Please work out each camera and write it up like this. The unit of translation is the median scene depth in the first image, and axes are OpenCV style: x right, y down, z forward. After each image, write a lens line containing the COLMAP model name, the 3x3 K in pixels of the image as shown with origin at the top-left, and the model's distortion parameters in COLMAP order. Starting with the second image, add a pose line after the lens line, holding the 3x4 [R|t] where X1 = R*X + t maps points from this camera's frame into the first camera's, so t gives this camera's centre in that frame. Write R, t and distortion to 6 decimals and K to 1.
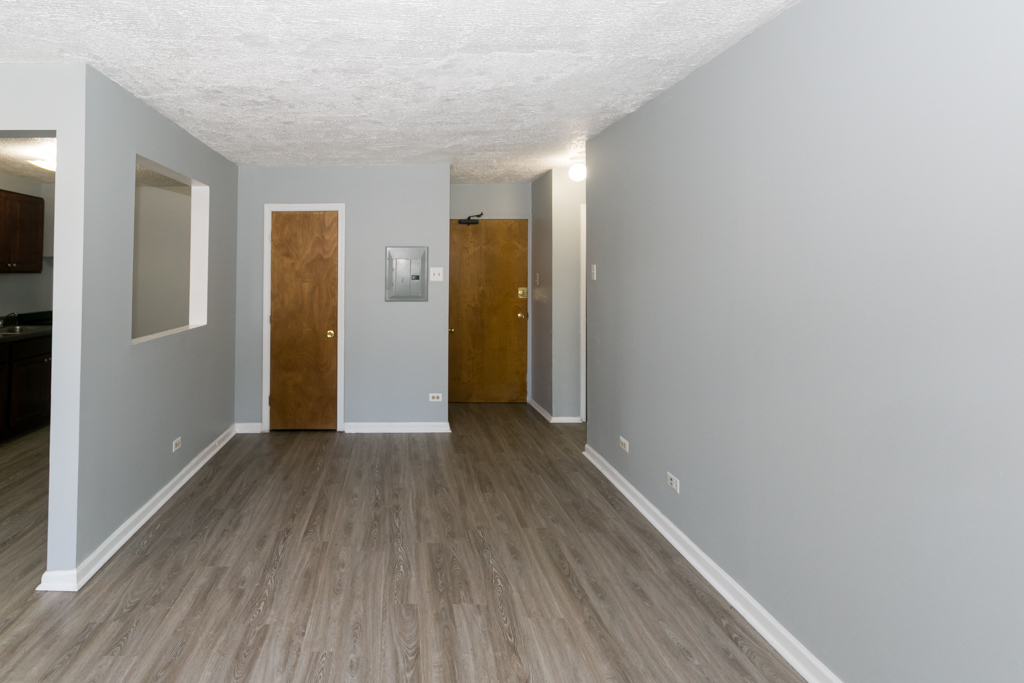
lens RADIAL K [[528.1, 0, 384.7], [0, 528.1, 258.4], [0, 0, 1]] dist [0.001766, 0.000484]
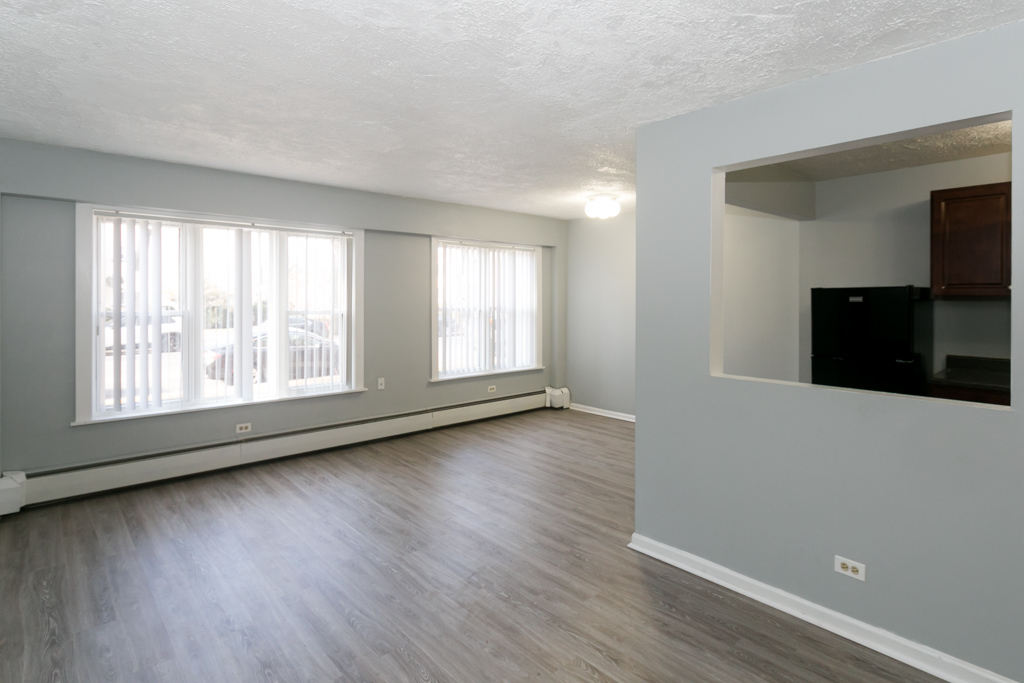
lens RADIAL K [[527.9, 0, 510.4], [0, 527.9, 301.9], [0, 0, 1]] dist [-0.001894, 0.000506]
pose [[-0.735076, 0.005006, -0.677966, 0.441313], [0.020022, 0.999697, -0.014326, 0.044104], [0.677689, -0.024105, -0.734954, 1.582046]]
